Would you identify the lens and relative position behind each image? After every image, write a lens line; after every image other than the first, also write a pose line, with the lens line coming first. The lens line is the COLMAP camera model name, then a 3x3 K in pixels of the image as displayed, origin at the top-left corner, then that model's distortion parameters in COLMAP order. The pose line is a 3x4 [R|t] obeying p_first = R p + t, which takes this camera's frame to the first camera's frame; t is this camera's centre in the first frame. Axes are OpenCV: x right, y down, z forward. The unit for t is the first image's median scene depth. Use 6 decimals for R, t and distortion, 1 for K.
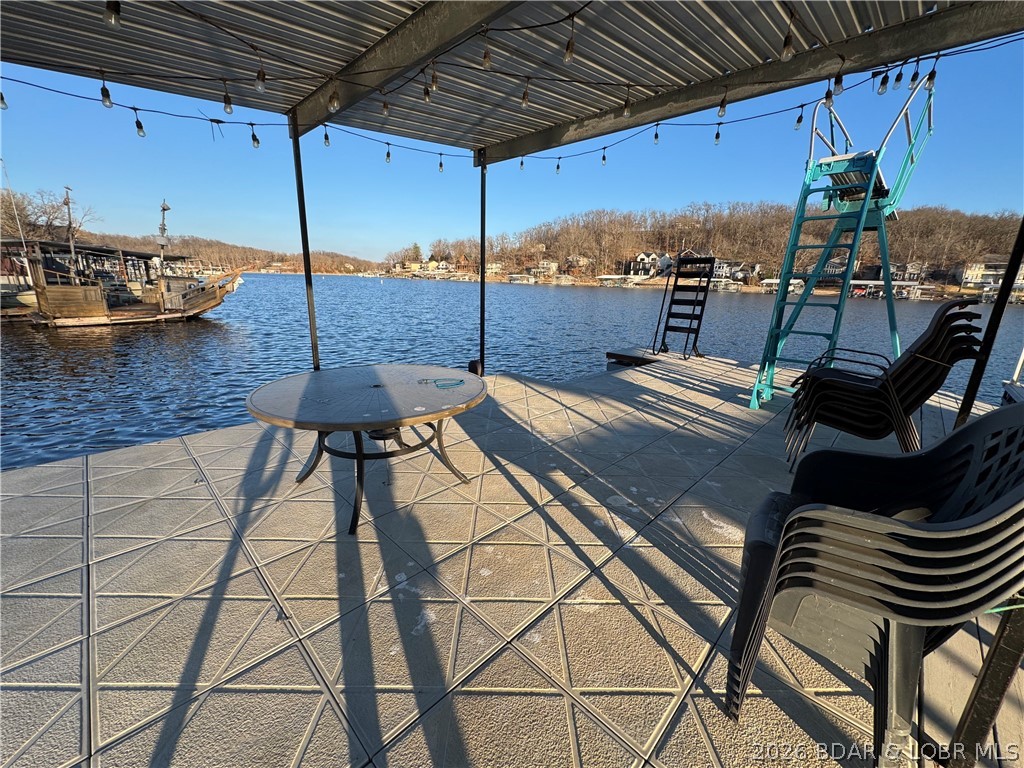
lens RADIAL K [[407.4, 0, 512.7], [0, 407.4, 382.6], [0, 0, 1]] dist [-0.002118, 0.000160]
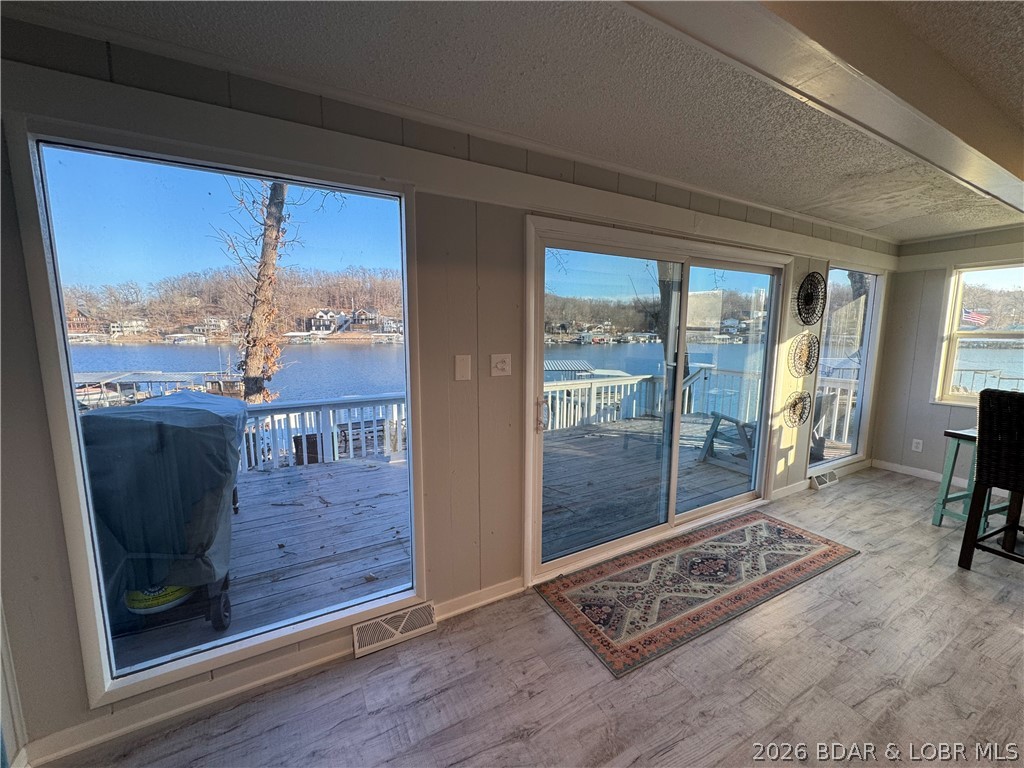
lens RADIAL K [[407.4, 0, 512.7], [0, 407.4, 382.6], [0, 0, 1]] dist [-0.002118, 0.000160]
pose [[0.709217, -0.122342, 0.694294, -0.110977], [0.194550, 0.980549, -0.025948, 0.008940], [-0.677615, 0.153477, 0.719223, -0.142563]]
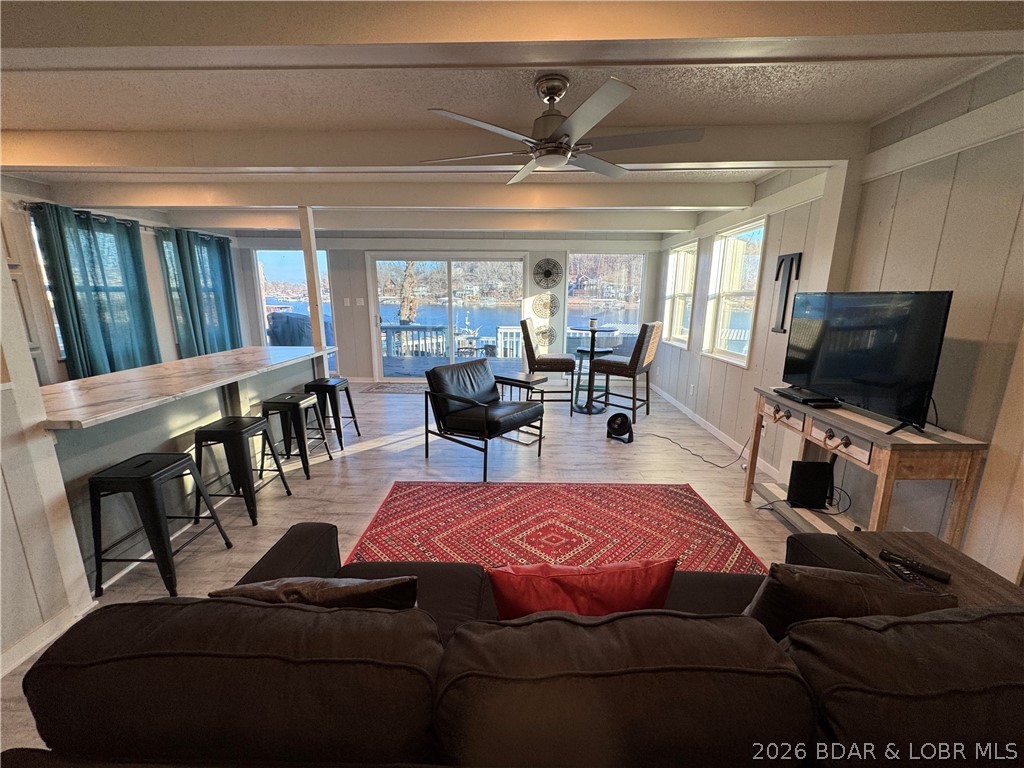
lens RADIAL K [[407.4, 0, 512.7], [0, 407.4, 382.6], [0, 0, 1]] dist [-0.002118, 0.000160]
pose [[0.969311, -0.076822, 0.233527, -0.101273], [0.083846, 0.996272, -0.020285, 0.015354], [-0.231098, 0.039243, 0.972139, -0.165654]]
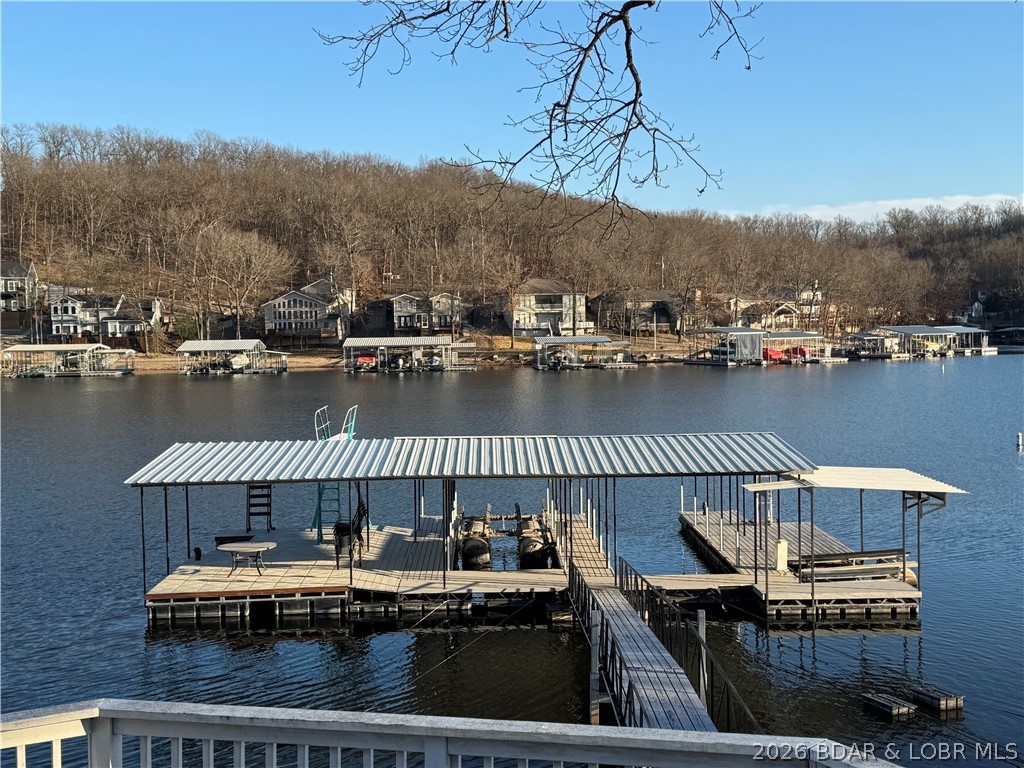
lens RADIAL K [[1350.3, 0, 521.3], [0, 1350.3, 389.9], [0, 0, 1]] dist [0.142962, -0.024579]
pose [[0.693379, -0.080342, 0.716080, -0.095670], [0.215835, 0.971294, -0.100016, 0.005318], [-0.687489, 0.223904, 0.690815, -0.126564]]
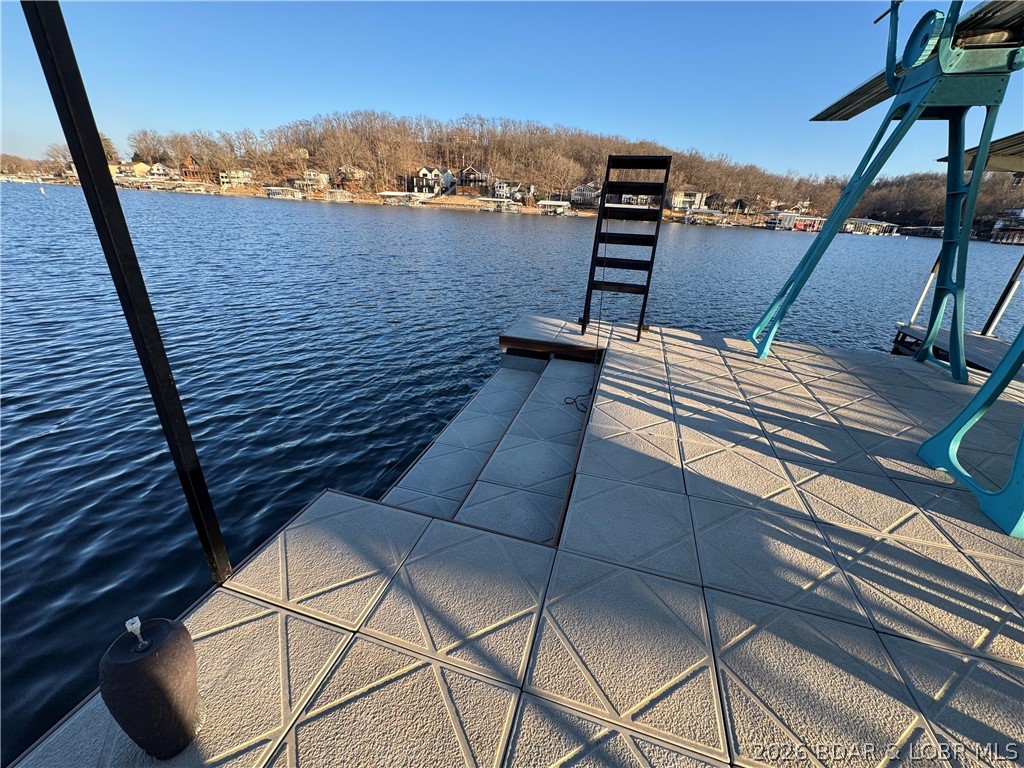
lens RADIAL K [[407.4, 0, 512.7], [0, 407.4, 382.6], [0, 0, 1]] dist [-0.002118, 0.000160]
pose [[0.880403, -0.172372, 0.441791, -0.000189], [0.090708, 0.975611, 0.199889, -0.004969], [-0.465471, -0.135909, 0.874566, 0.020916]]
